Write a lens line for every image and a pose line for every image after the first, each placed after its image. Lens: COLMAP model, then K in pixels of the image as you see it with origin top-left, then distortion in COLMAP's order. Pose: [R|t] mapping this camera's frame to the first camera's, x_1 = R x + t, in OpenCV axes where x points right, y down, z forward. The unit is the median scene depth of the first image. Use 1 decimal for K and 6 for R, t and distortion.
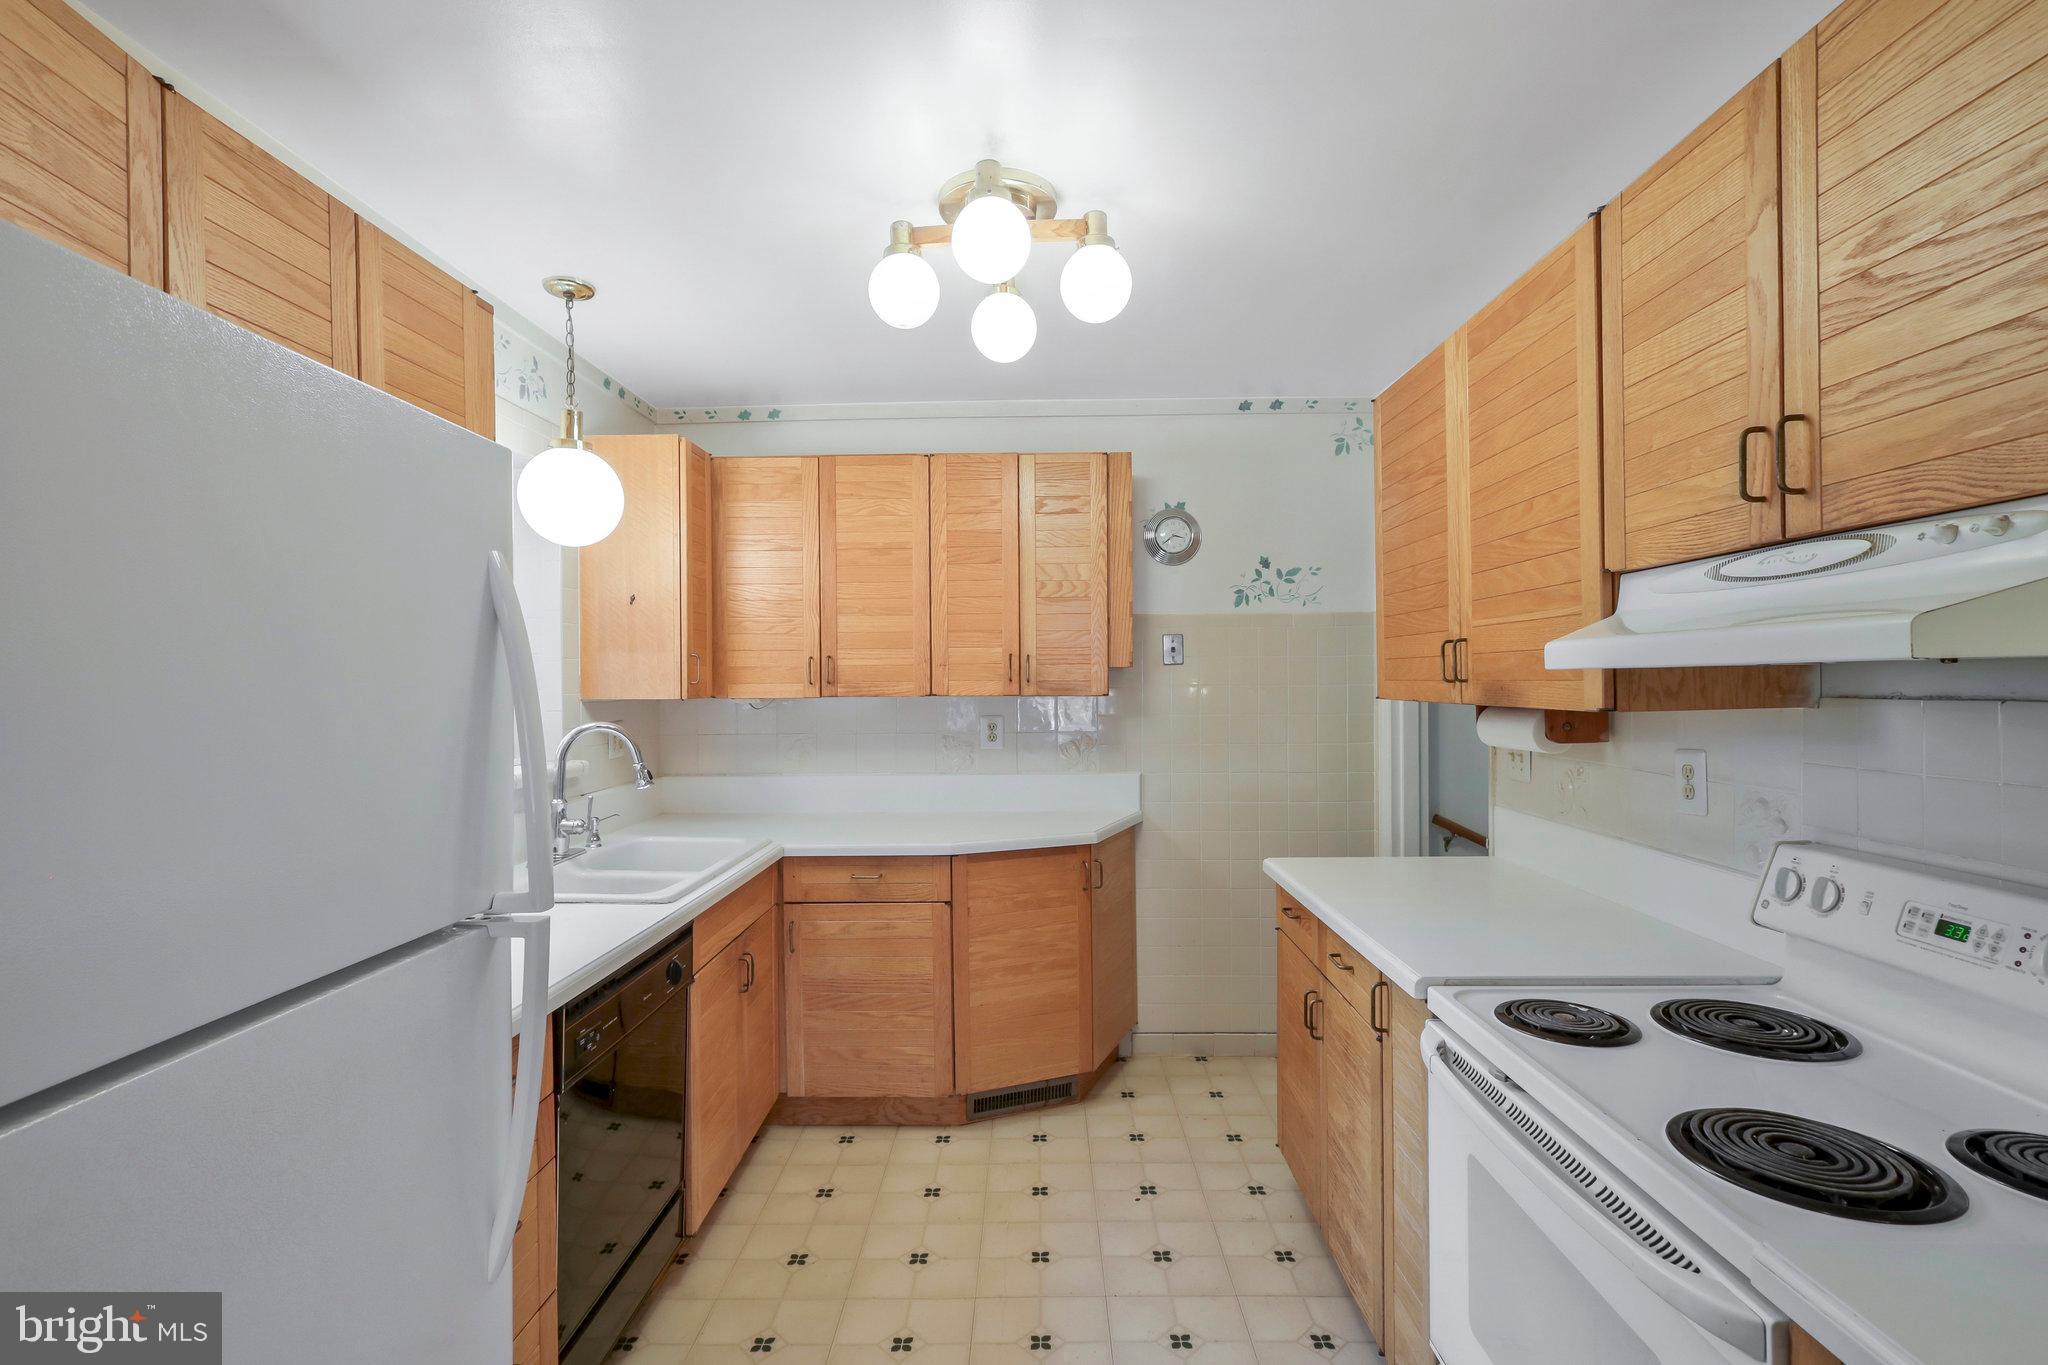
lens RADIAL K [[967.5, 0, 1021.5], [0, 967.5, 680.4], [0, 0, 1]] dist [-0.001628, 0.000068]
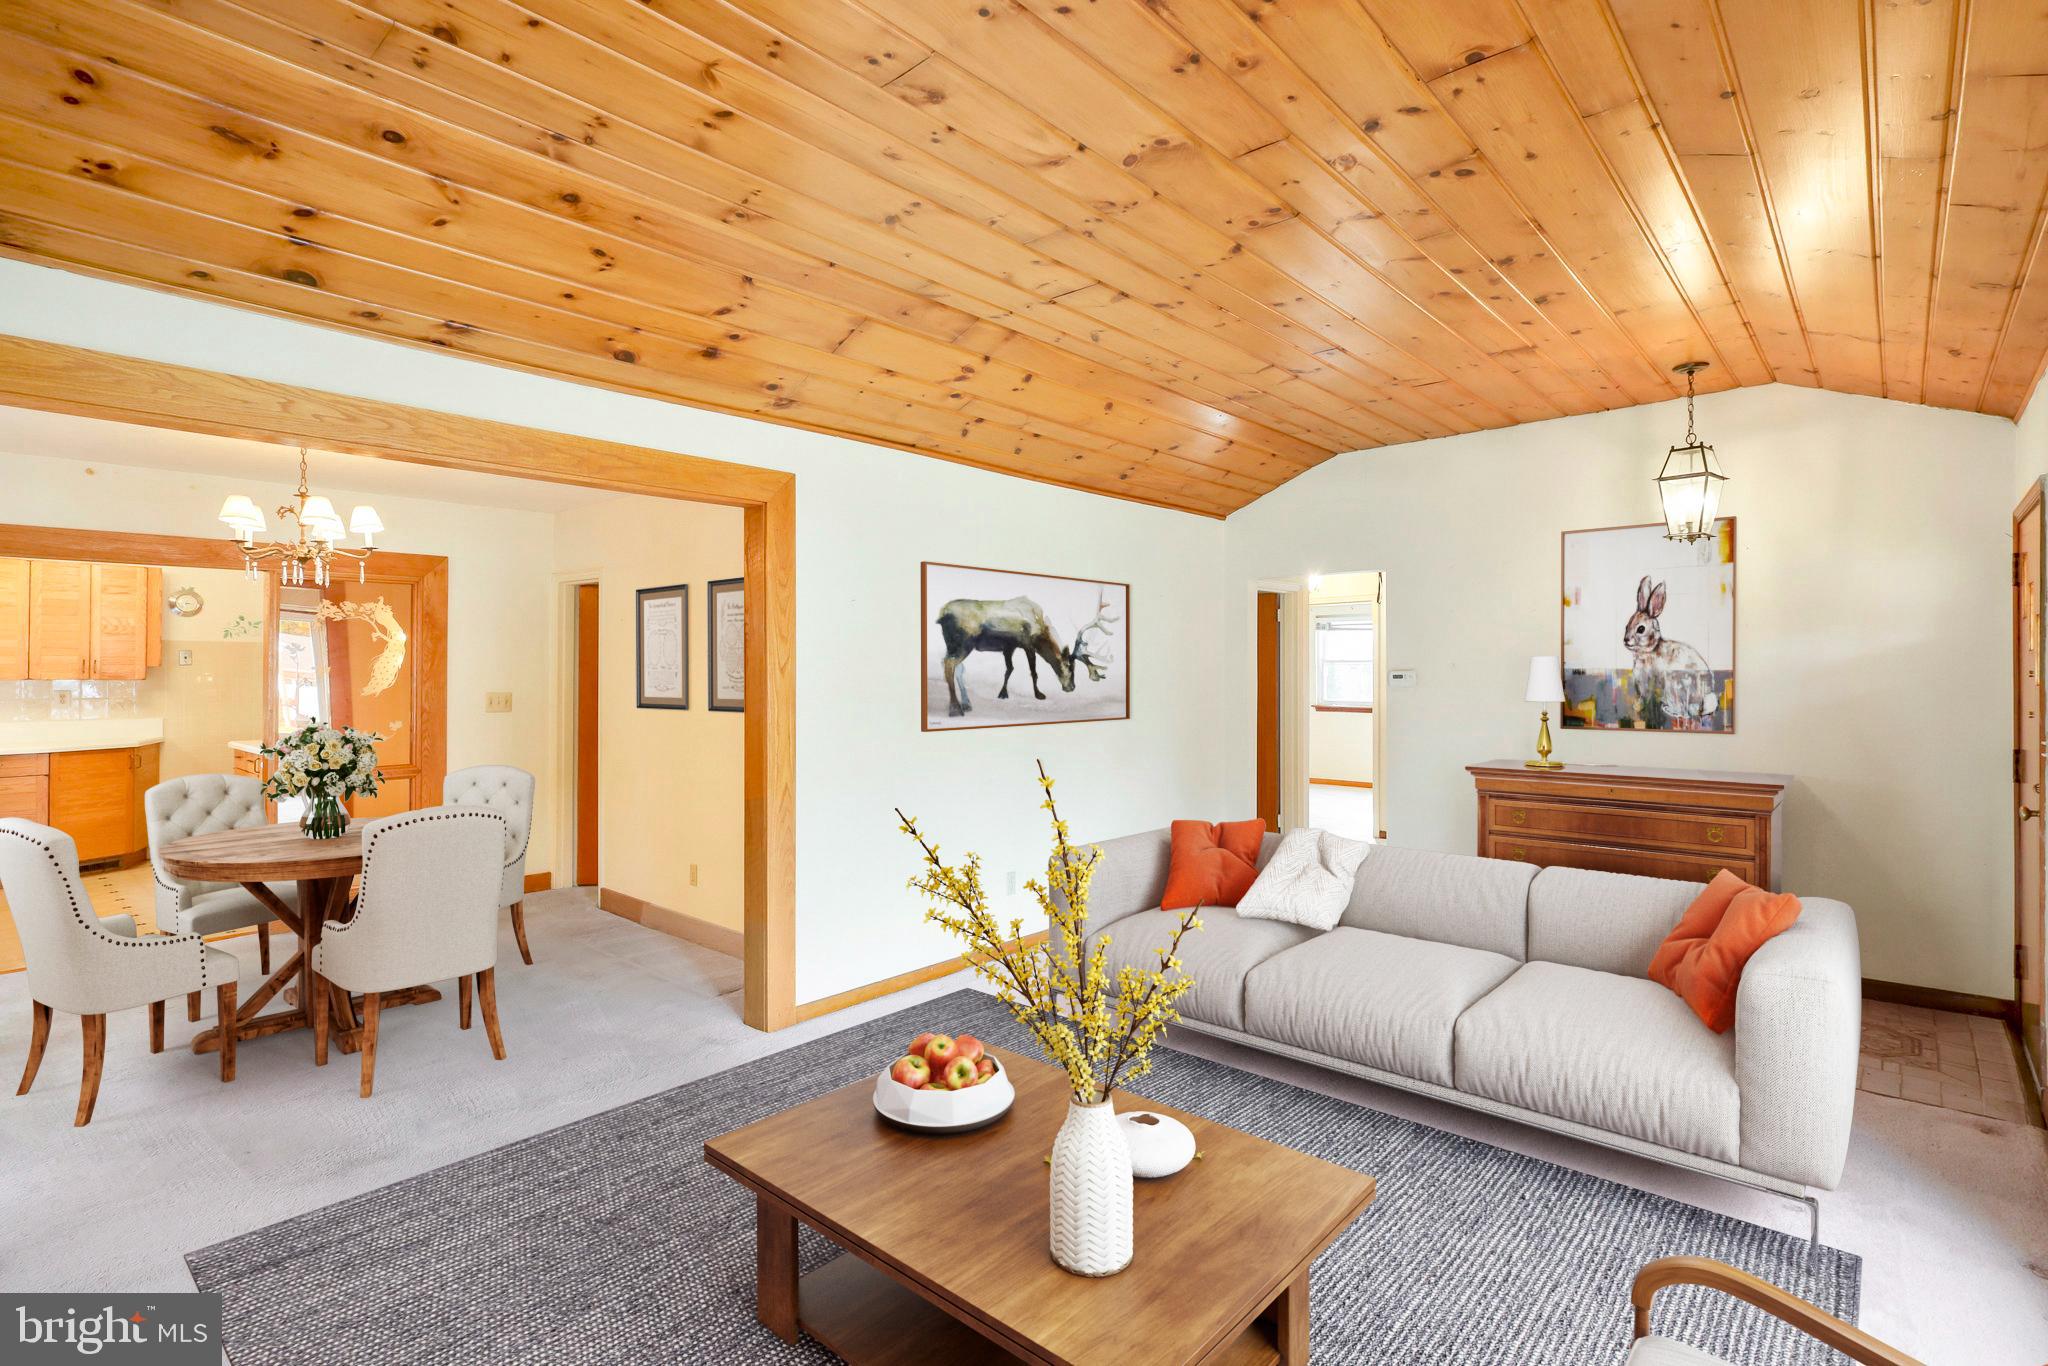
lens RADIAL K [[967.5, 0, 1015.2], [0, 967.5, 668.4], [0, 0, 1]] dist [-0.001628, 0.000068]
pose [[0.652669, 0.013730, 0.757519, -0.278481], [-0.008353, 0.999905, -0.010926, -0.001861], [-0.757597, 0.000804, 0.652722, -1.885618]]
